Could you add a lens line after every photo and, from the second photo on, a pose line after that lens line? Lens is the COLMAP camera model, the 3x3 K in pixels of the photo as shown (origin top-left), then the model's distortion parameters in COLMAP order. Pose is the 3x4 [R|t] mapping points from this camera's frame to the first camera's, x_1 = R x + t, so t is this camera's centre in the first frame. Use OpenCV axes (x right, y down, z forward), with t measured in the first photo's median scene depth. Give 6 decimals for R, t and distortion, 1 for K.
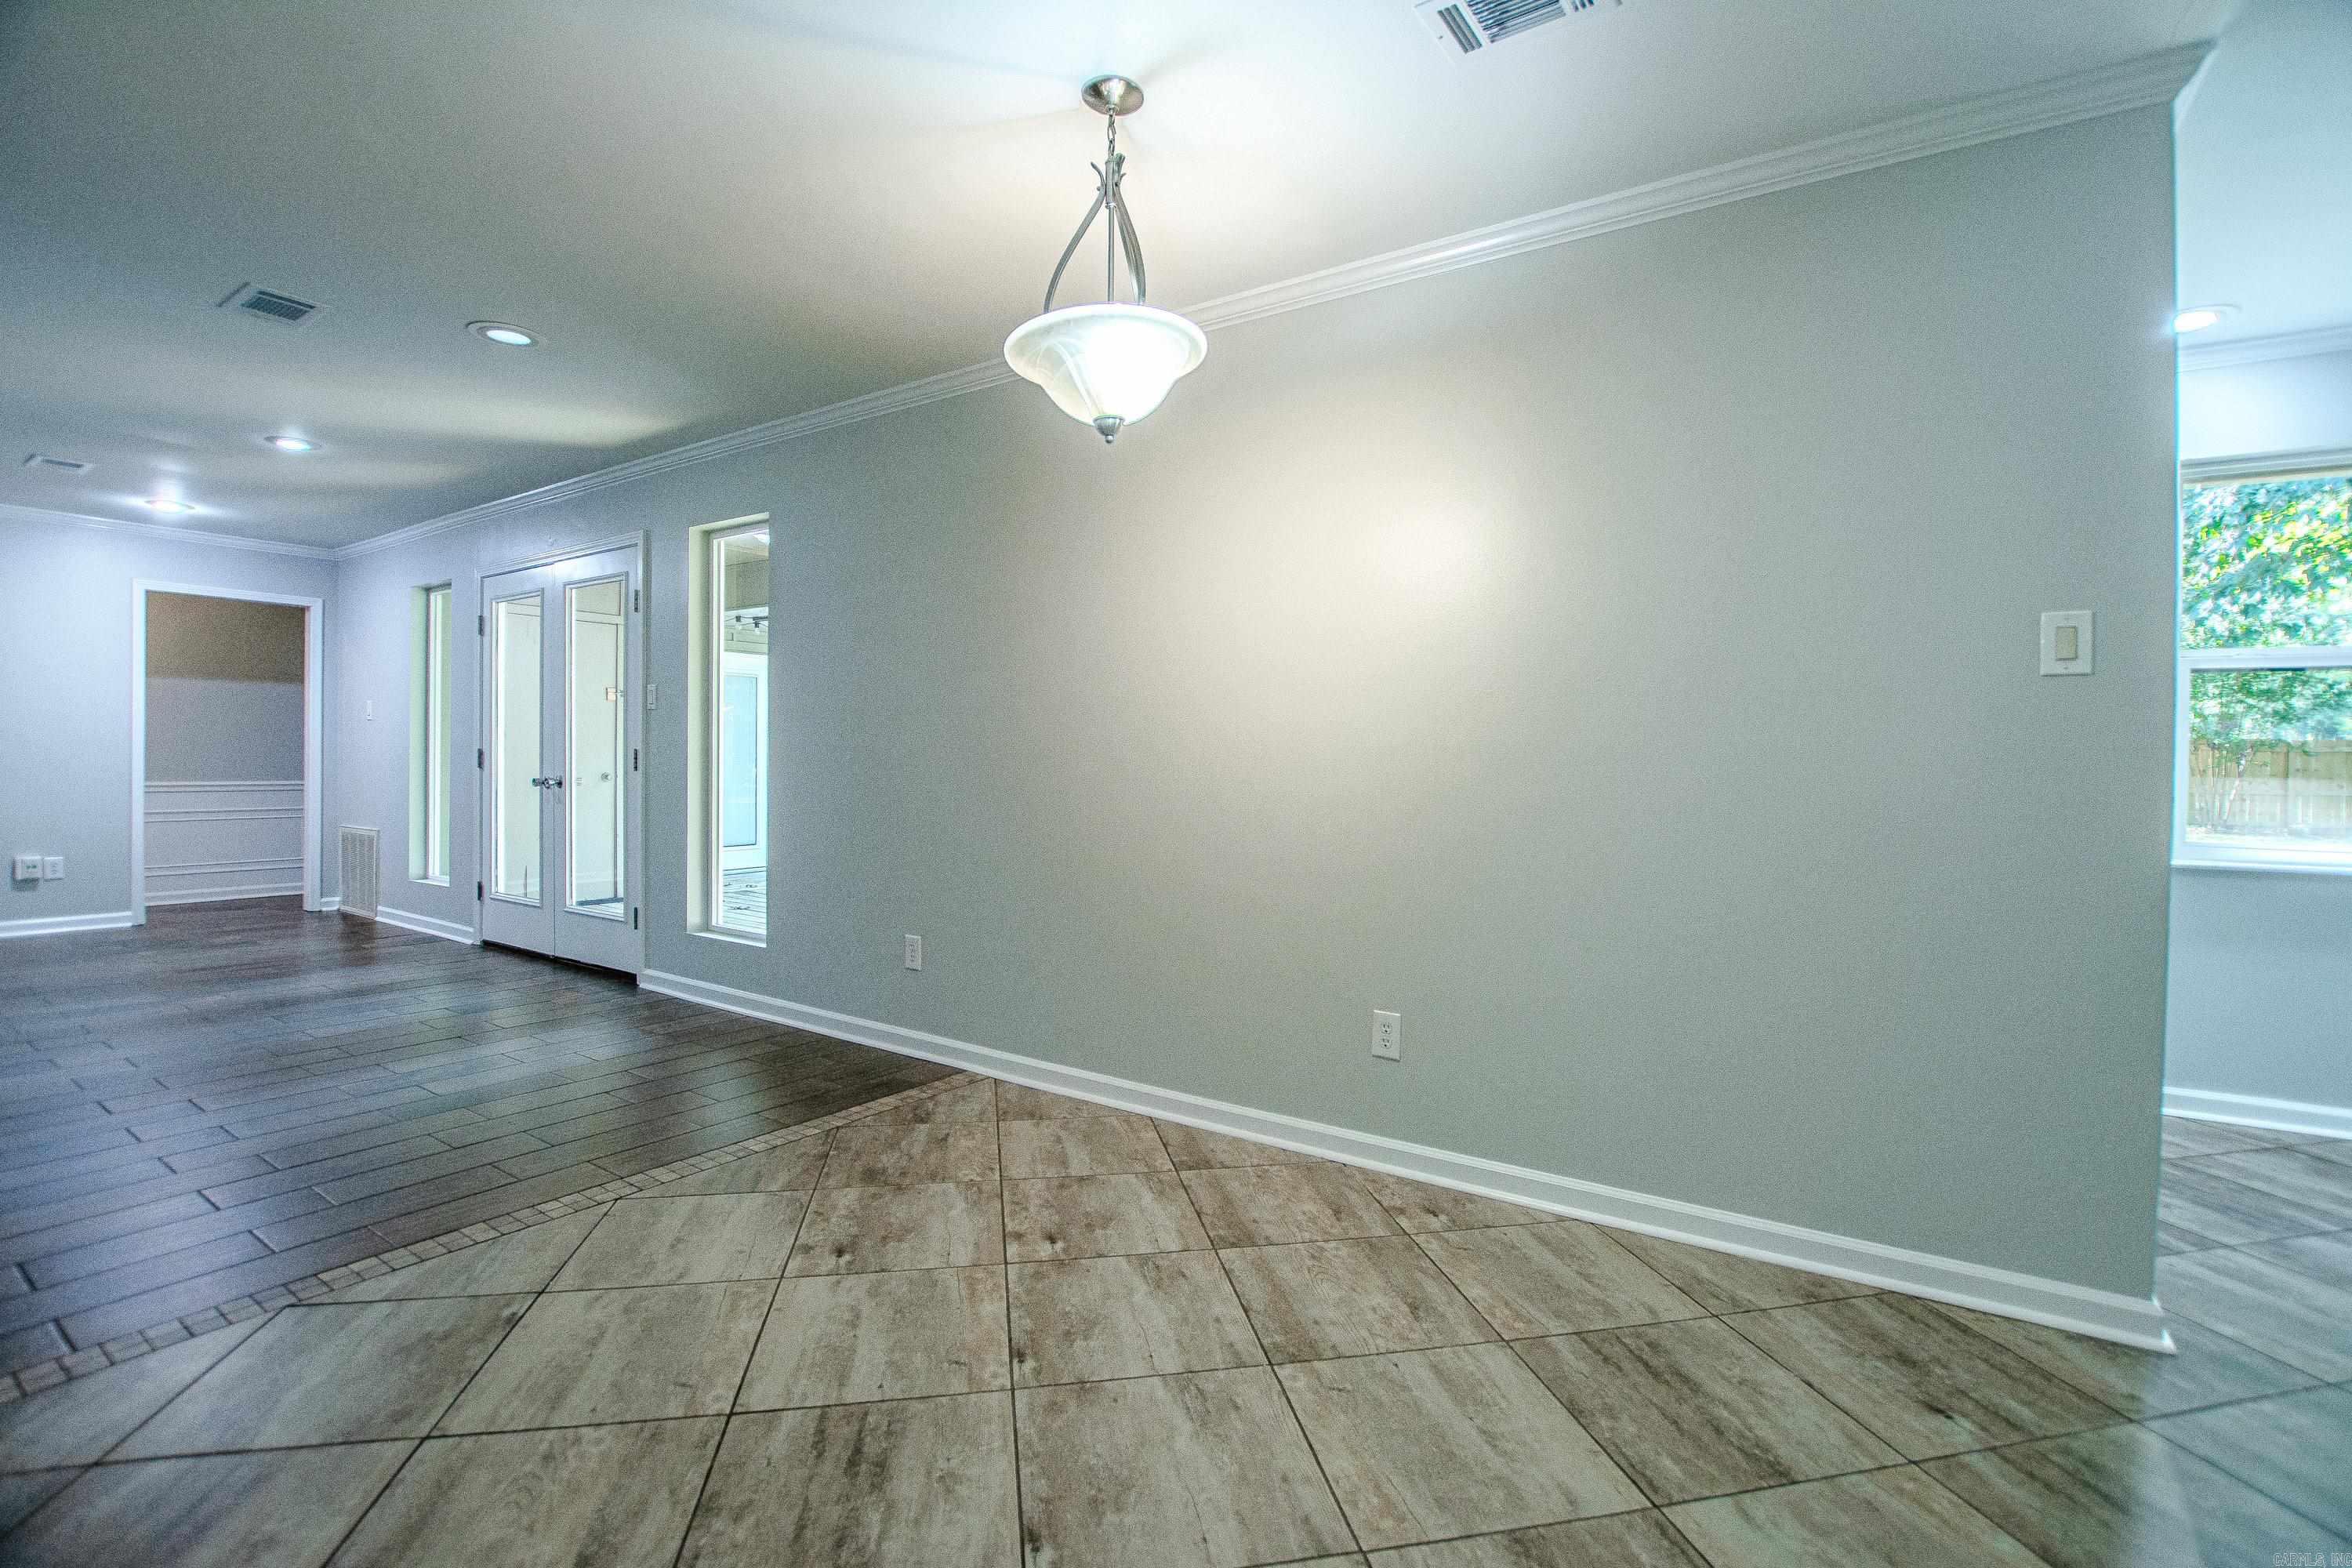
lens RADIAL K [[1061.2, 0, 1177.5], [0, 1061.2, 790.2], [0, 0, 1]] dist [-0.034870, 0.004554]
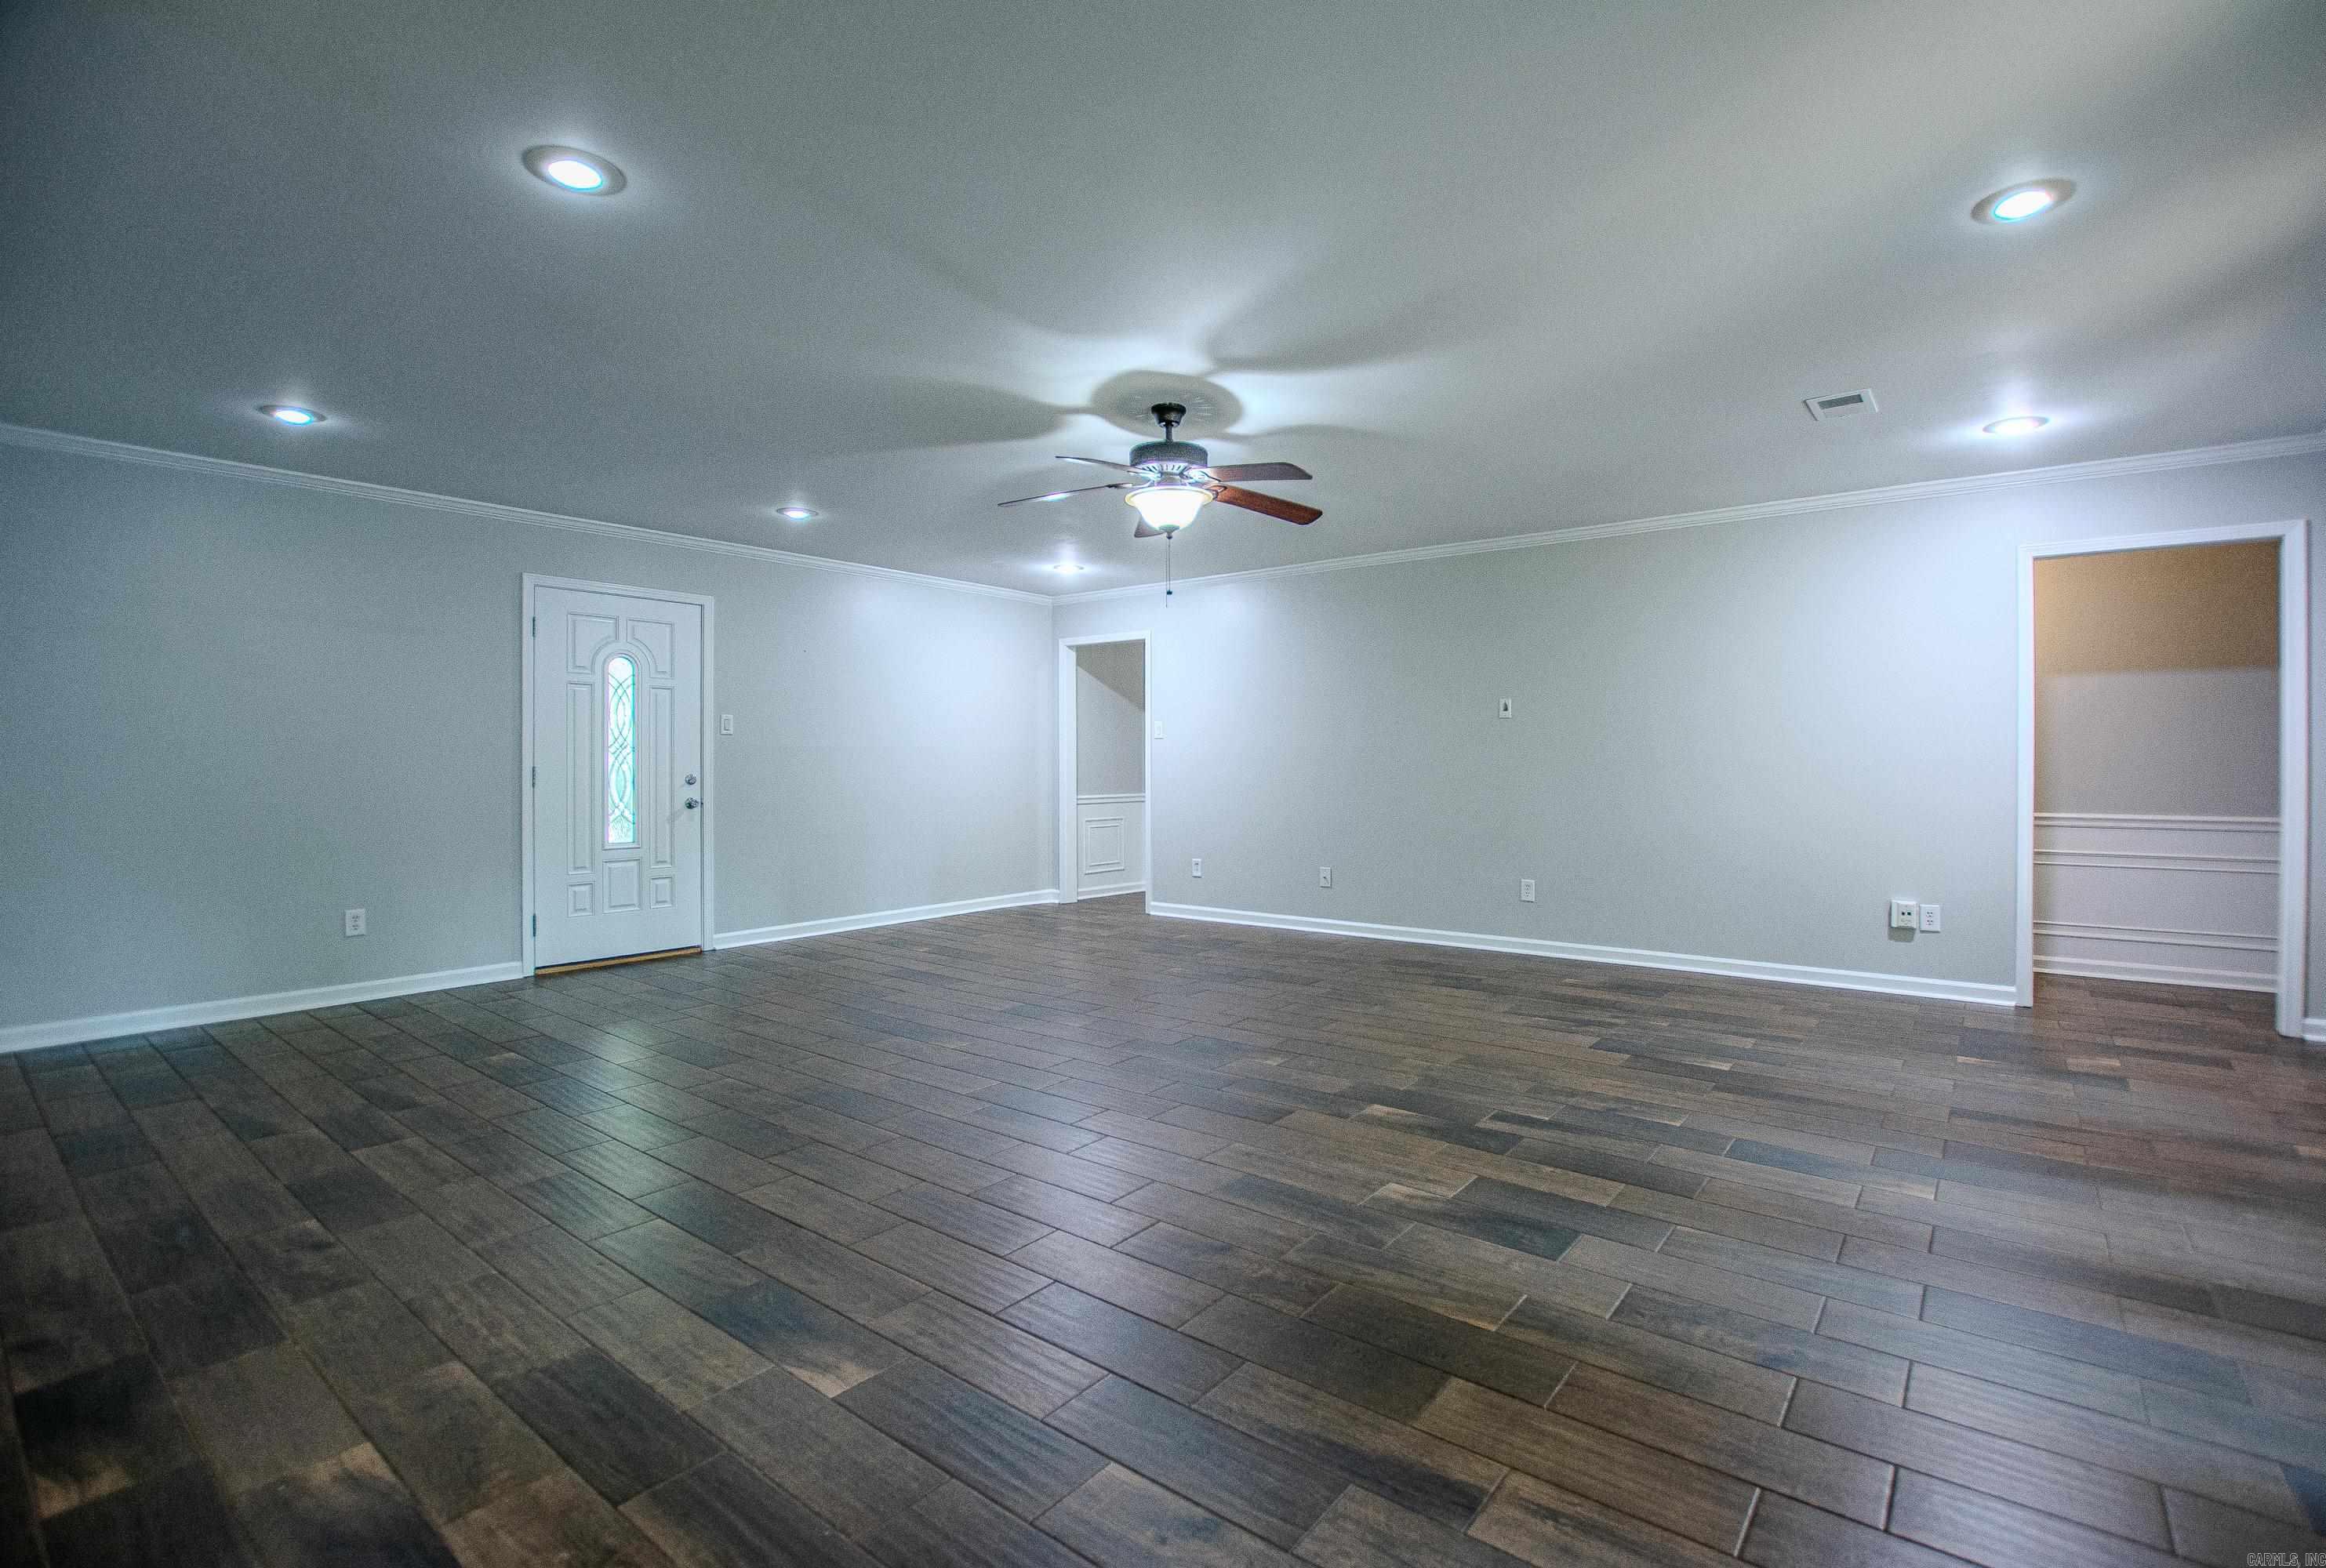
lens RADIAL K [[1052.5, 0, 1203.3], [0, 1052.5, 765.3], [0, 0, 1]] dist [-0.031146, 0.001935]
pose [[-0.072362, -0.009377, -0.997334, -0.240962], [-0.034045, 0.999396, -0.006927, -0.021737], [0.996797, 0.033453, -0.072638, 0.505681]]
